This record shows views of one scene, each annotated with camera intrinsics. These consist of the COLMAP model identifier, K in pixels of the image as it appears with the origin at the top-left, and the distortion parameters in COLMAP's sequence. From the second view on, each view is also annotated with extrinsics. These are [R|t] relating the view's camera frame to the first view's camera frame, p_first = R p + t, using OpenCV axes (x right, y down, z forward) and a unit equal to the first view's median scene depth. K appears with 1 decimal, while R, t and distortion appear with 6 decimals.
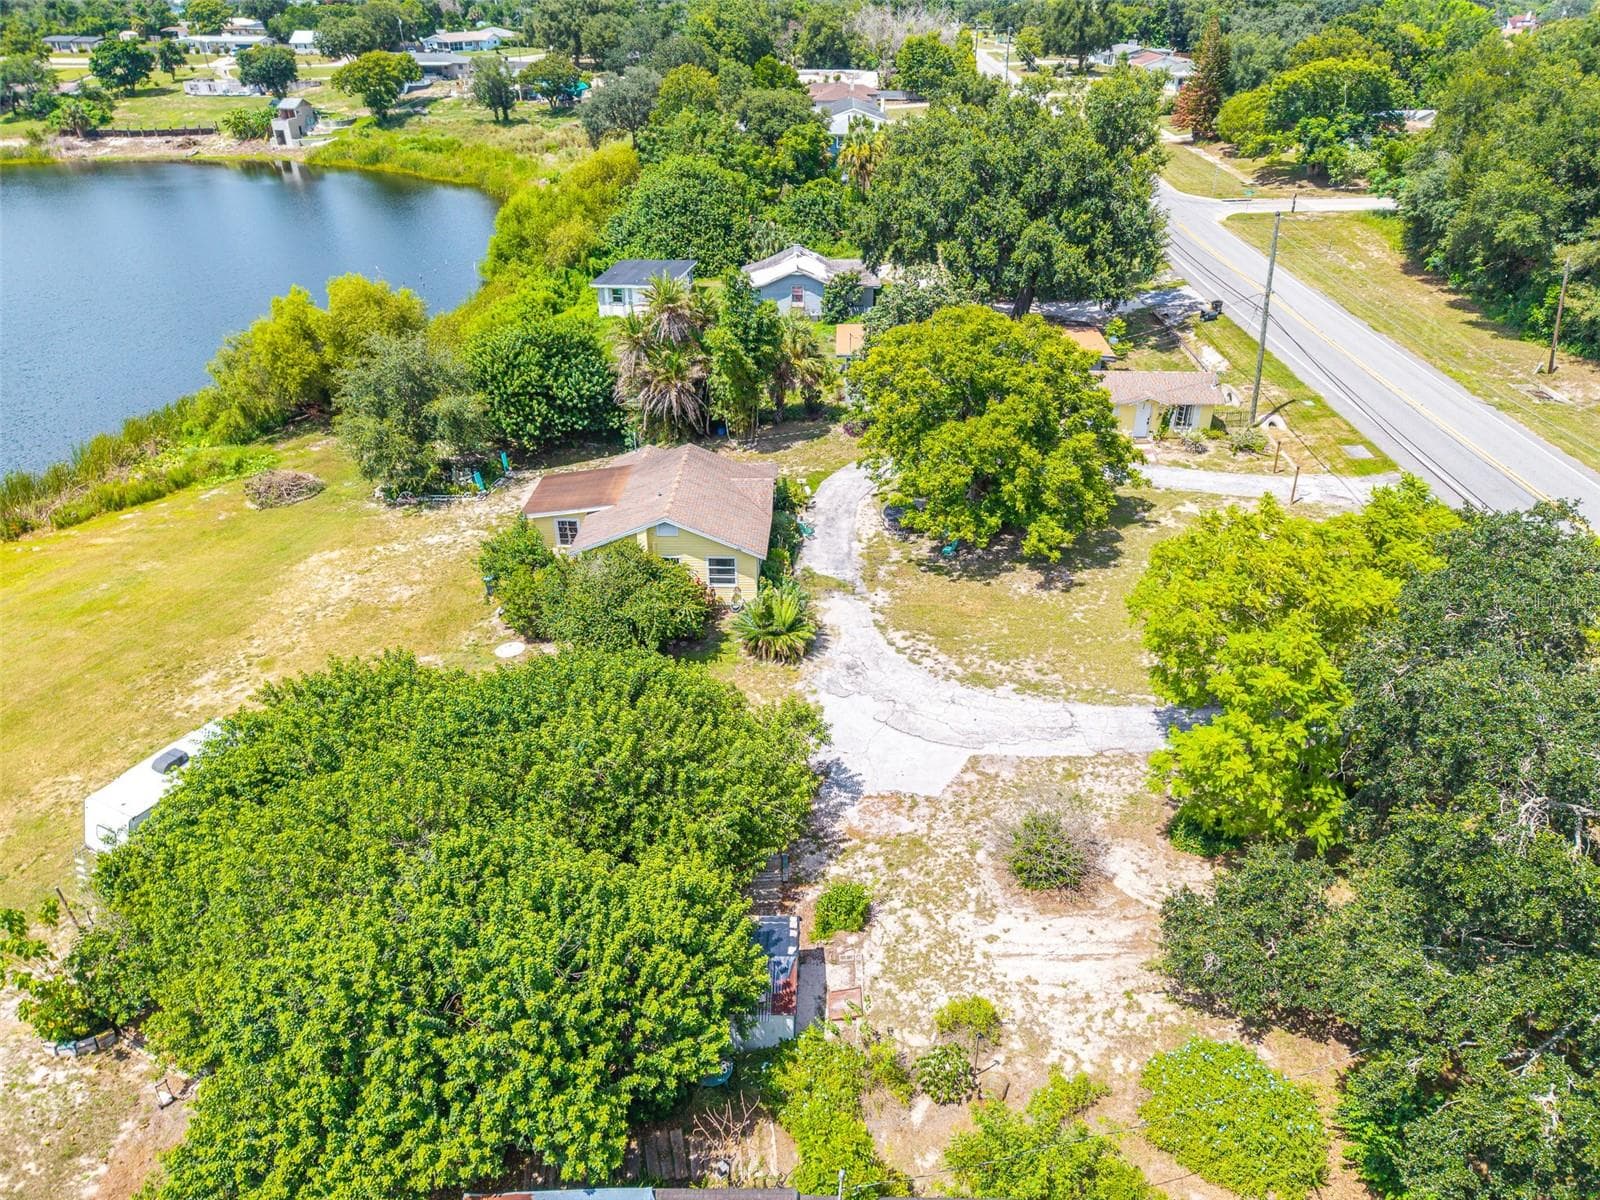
lens RADIAL K [[1072.7, 0, 801.8], [0, 1072.7, 594.5], [0, 0, 1]] dist [0.020013, -0.018375]
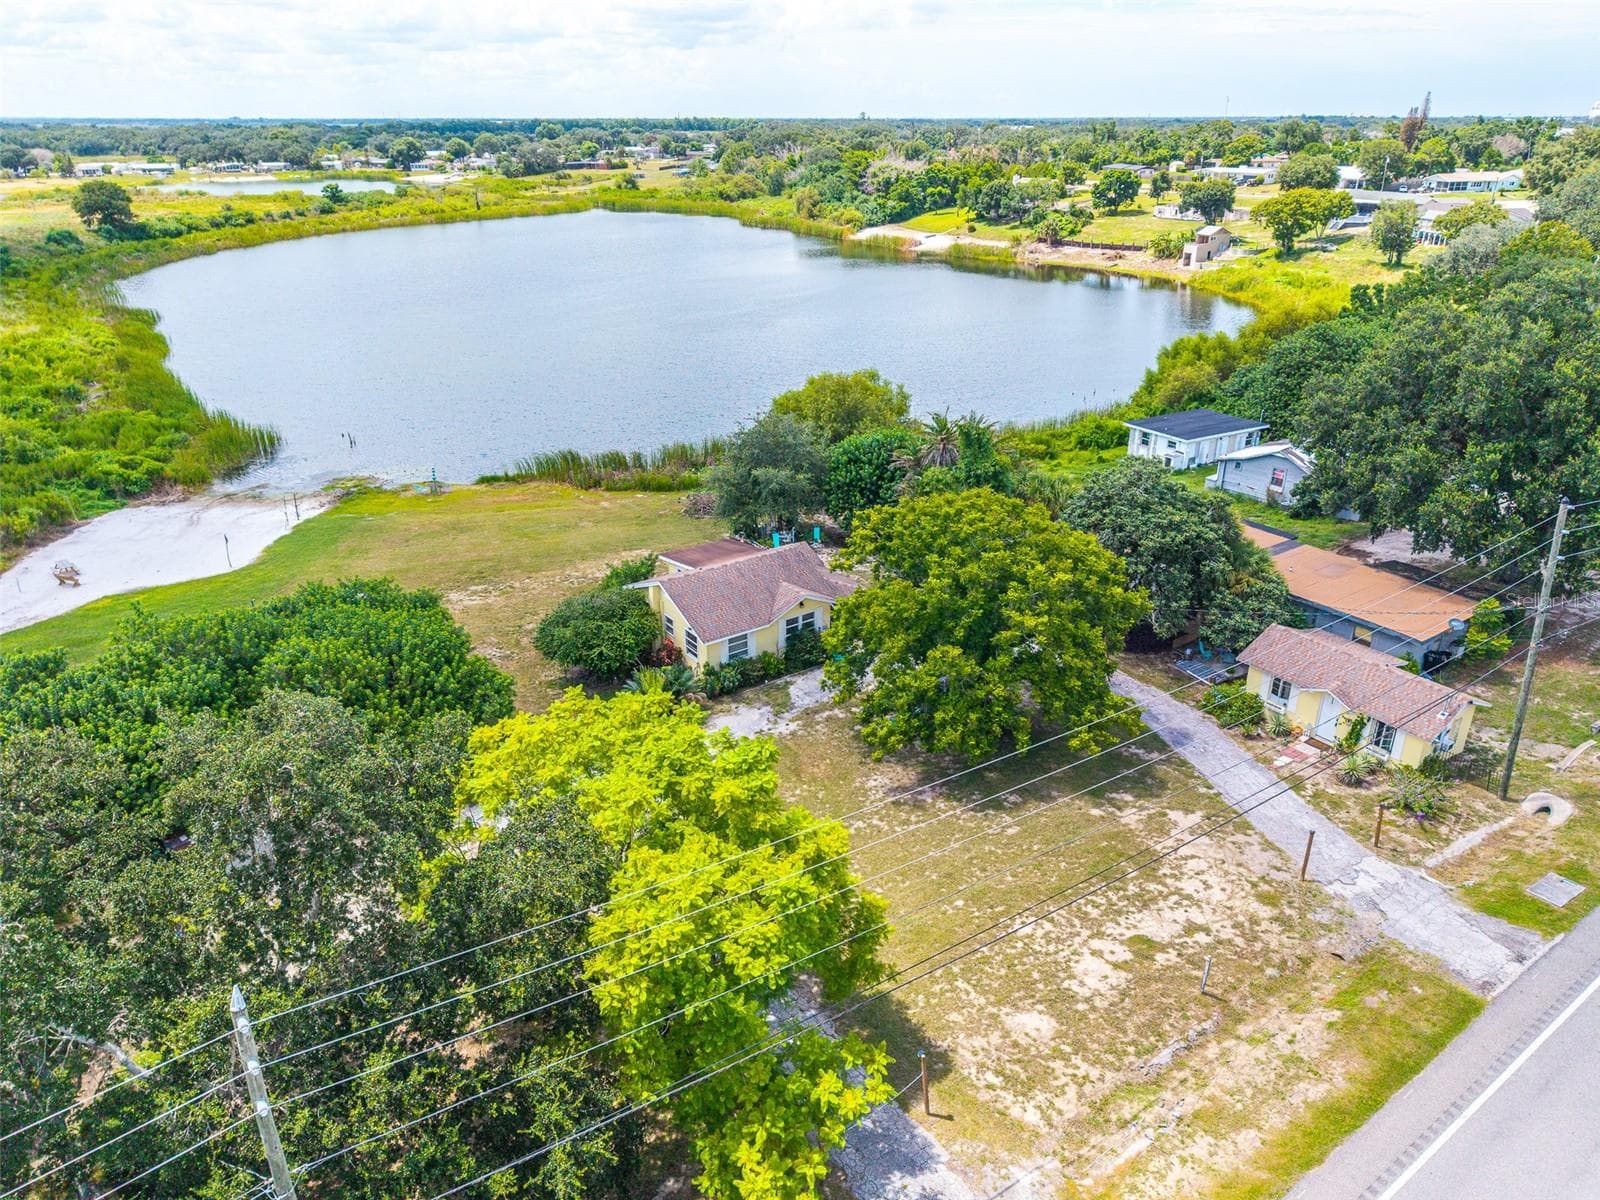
lens RADIAL K [[1068.9, 0, 805.4], [0, 1068.9, 591.6], [0, 0, 1]] dist [0.035828, -0.033447]
pose [[0.607922, 0.320533, -0.726422, 0.188814], [-0.391275, 0.917031, 0.077192, -0.048933], [0.690894, 0.237304, 0.682900, 0.068764]]
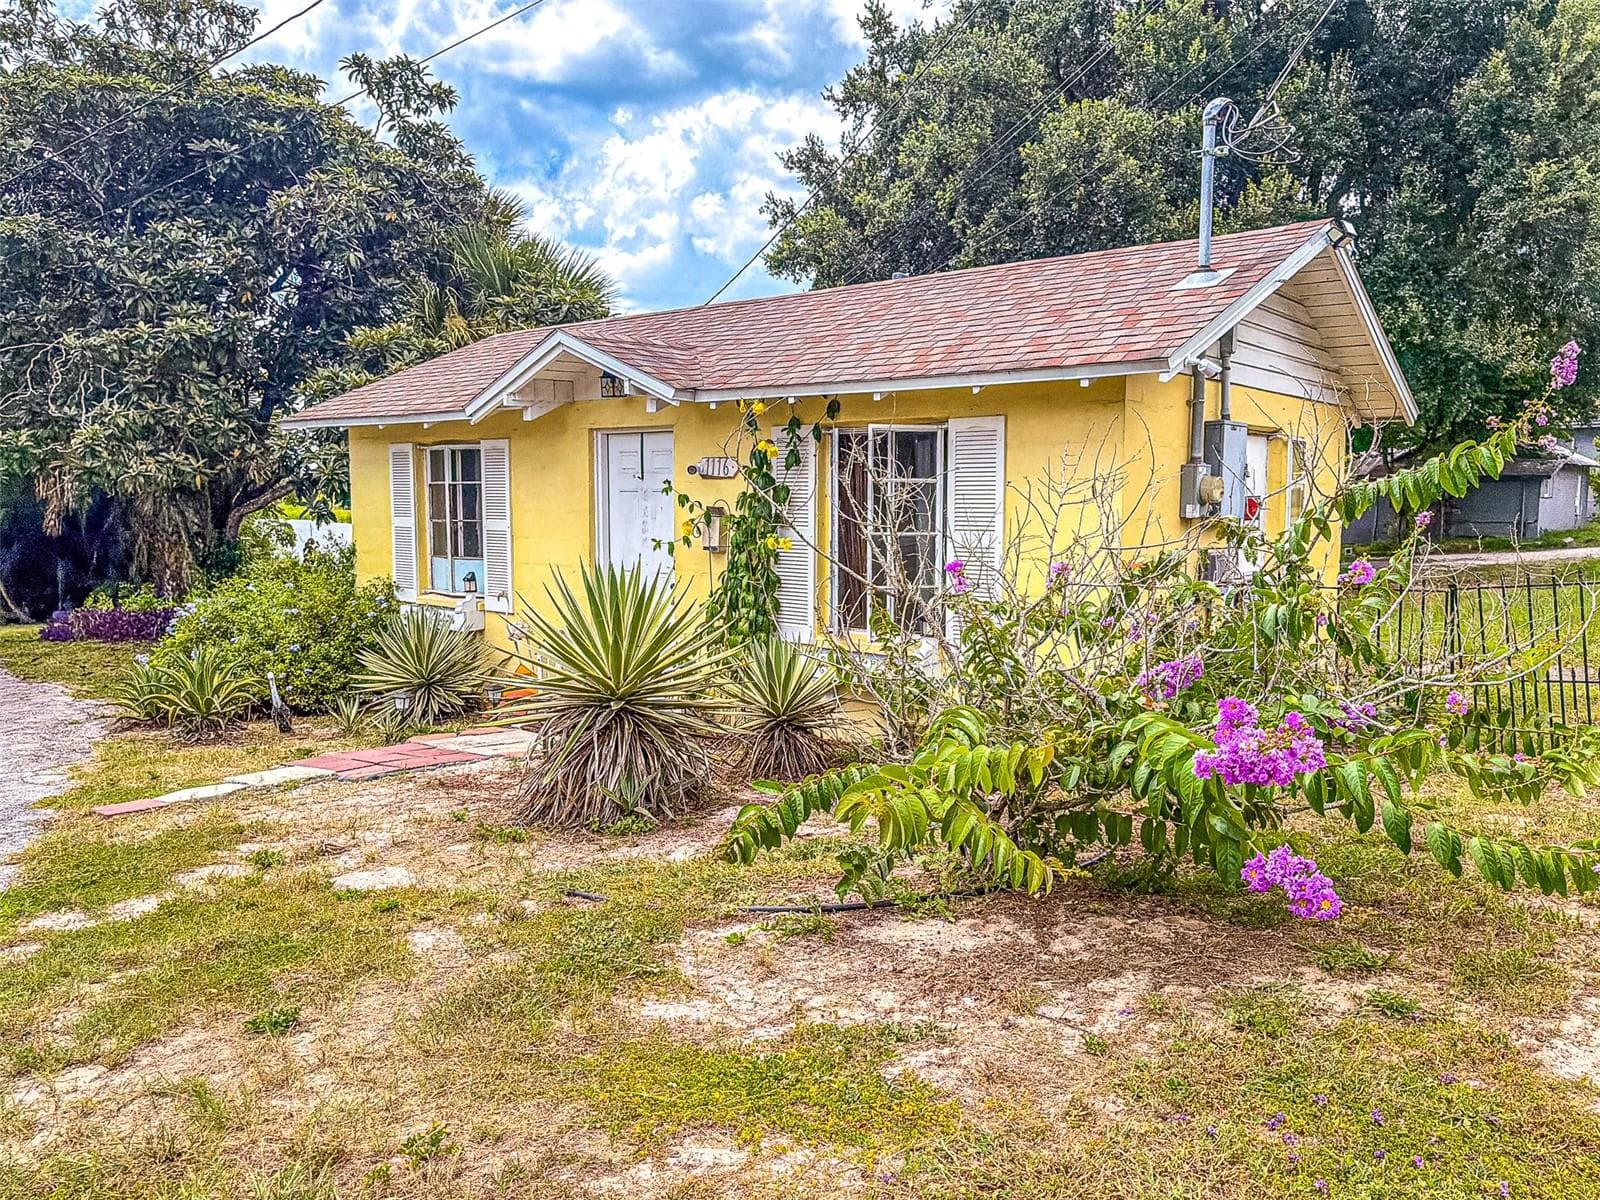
lens RADIAL K [[1072.7, 0, 801.8], [0, 1072.7, 594.5], [0, 0, 1]] dist [0.020013, -0.018375]
pose [[0.773332, 0.059912, -0.631164, 0.128358], [-0.314575, 0.900597, -0.299946, -0.038912], [0.550454, 0.430506, 0.715308, 0.284730]]
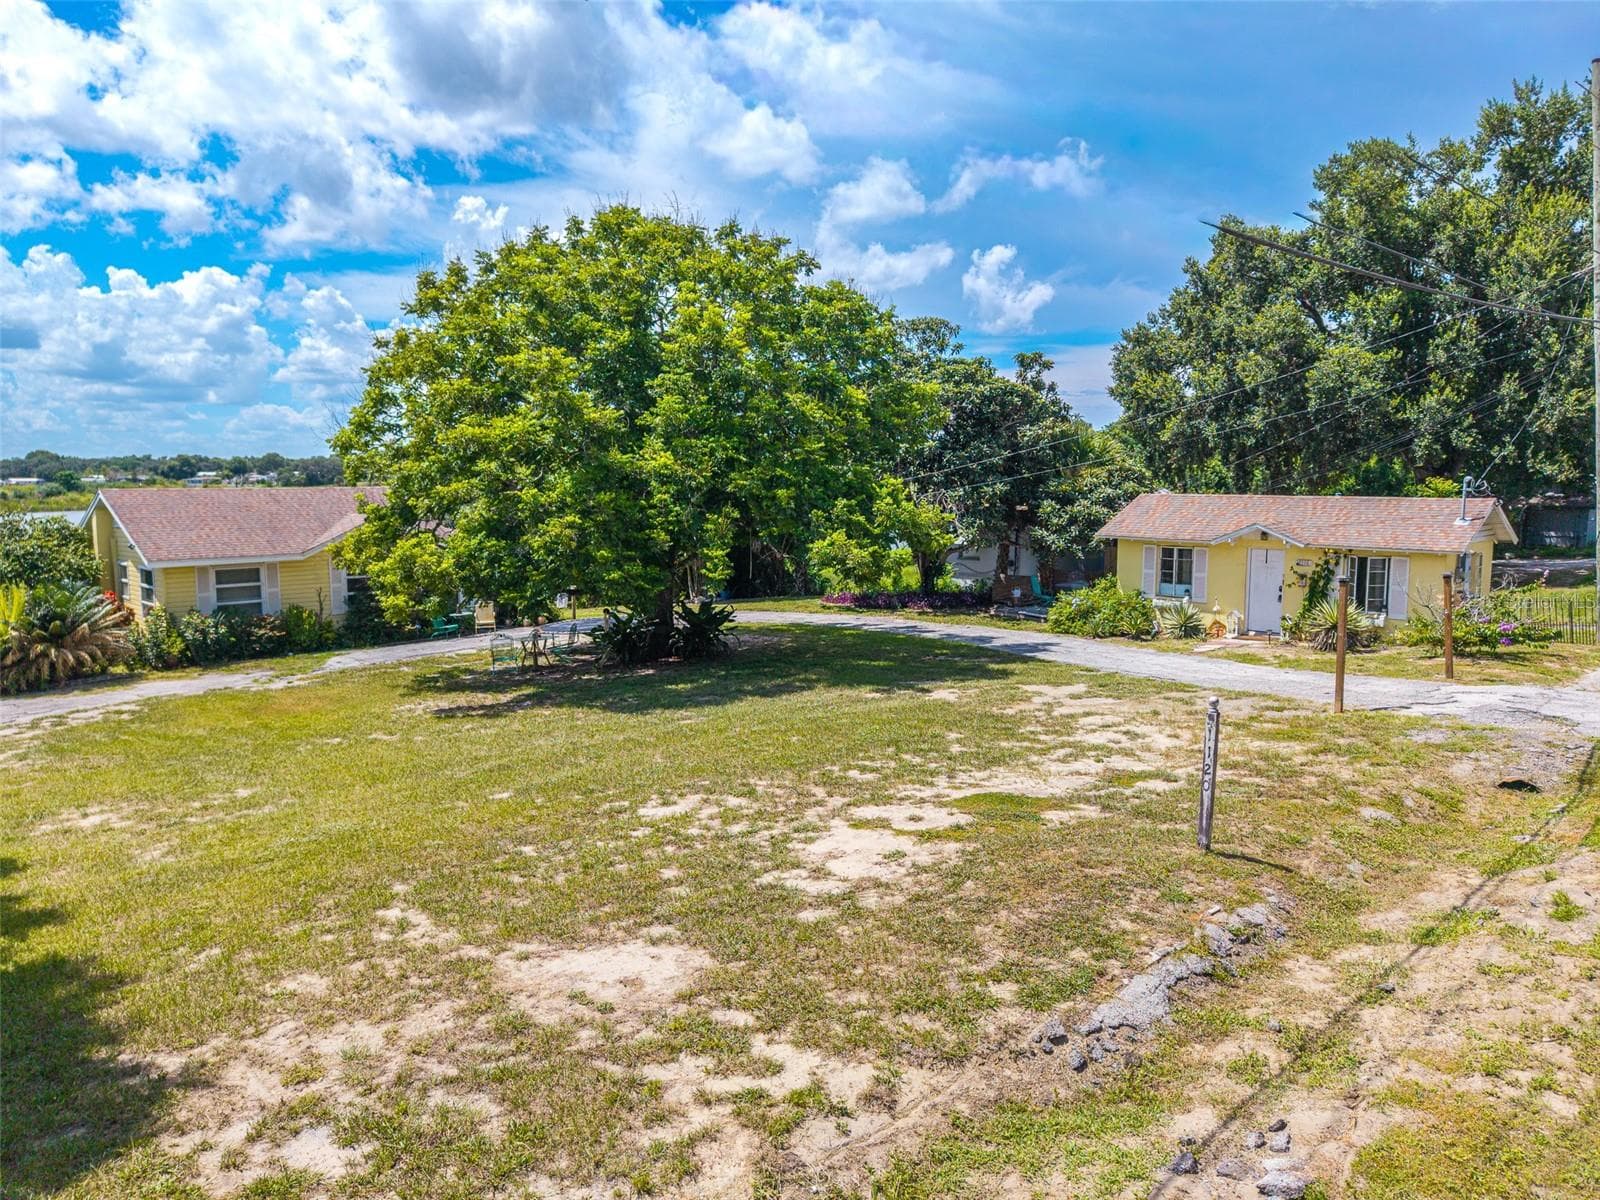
lens RADIAL K [[1072.7, 0, 801.8], [0, 1072.7, 594.5], [0, 0, 1]] dist [0.020013, -0.018375]
pose [[0.735335, 0.075225, -0.673516, 0.145239], [-0.333392, 0.905401, -0.262868, 0.003964], [0.590027, 0.417840, 0.690853, 0.185684]]
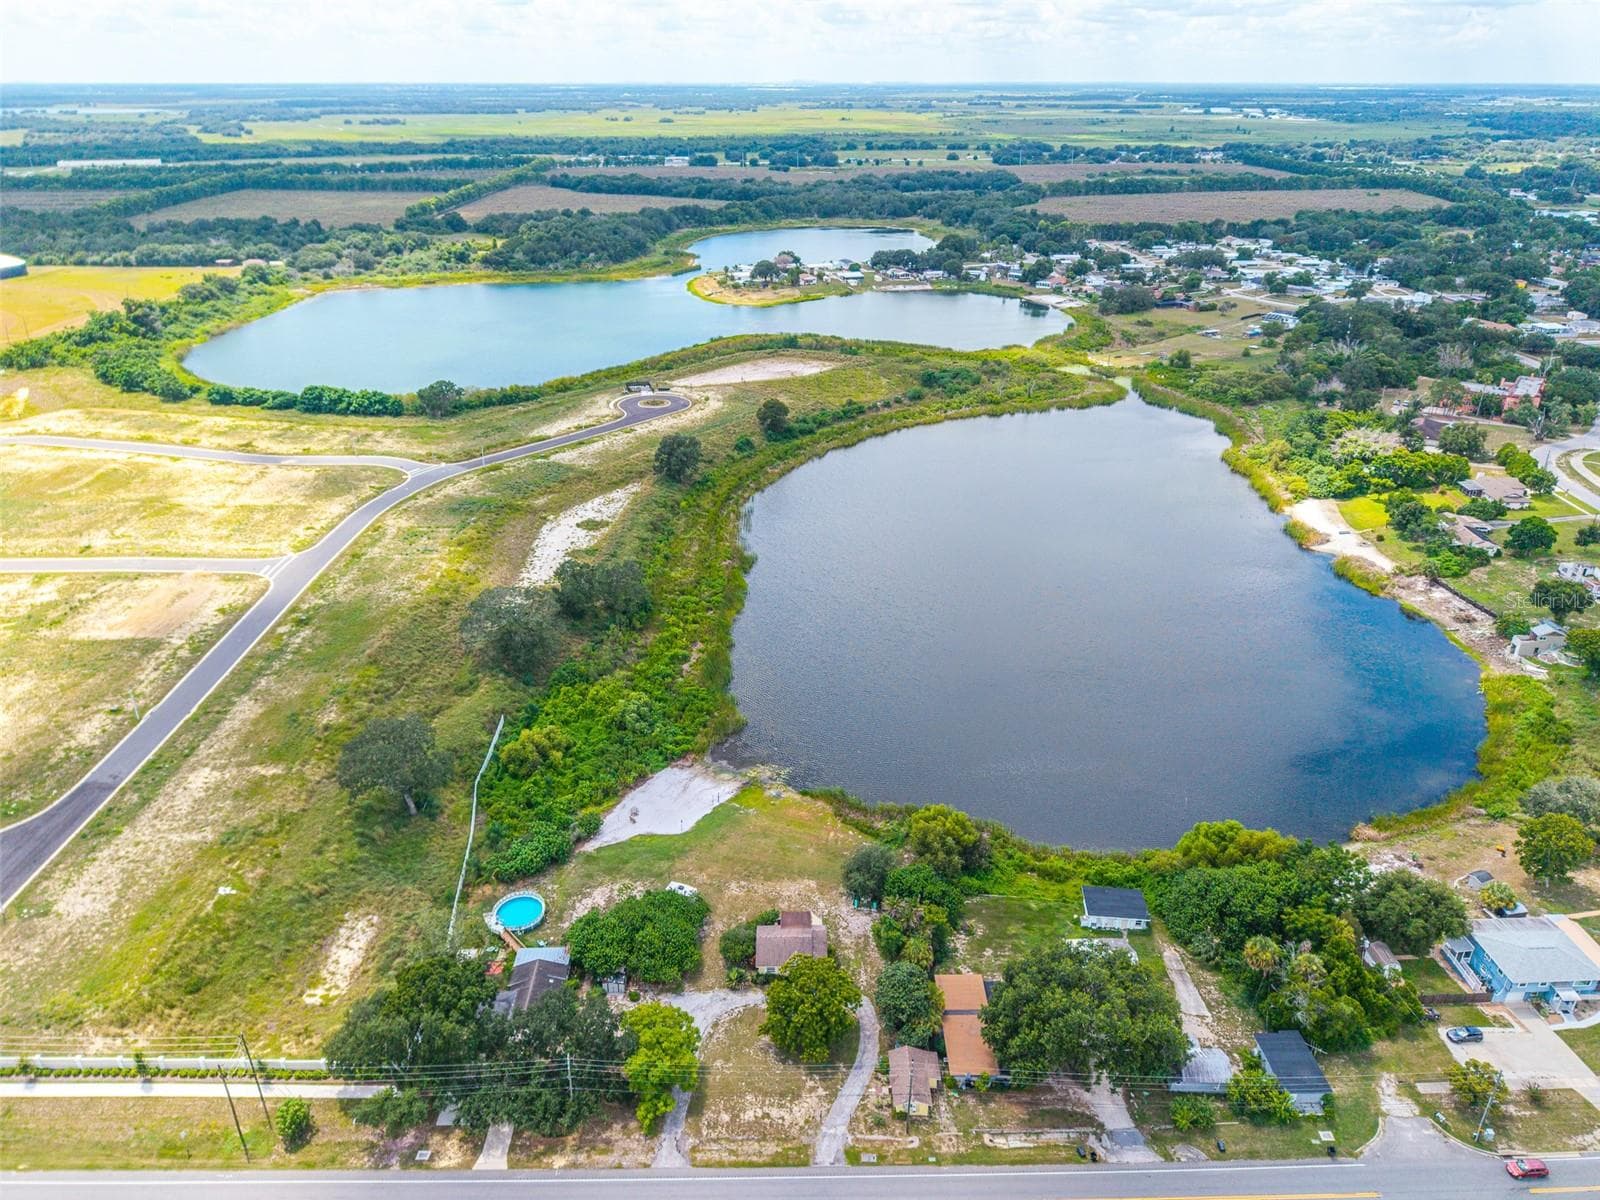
lens RADIAL K [[1055.9, 0, 807.7], [0, 1055.9, 598.0], [0, 0, 1]] dist [0.006426, -0.007521]
pose [[0.052750, 0.432579, -0.900052, 0.585393], [-0.497563, 0.792845, 0.351892, -0.522510], [0.865822, 0.429270, 0.257058, -0.057829]]
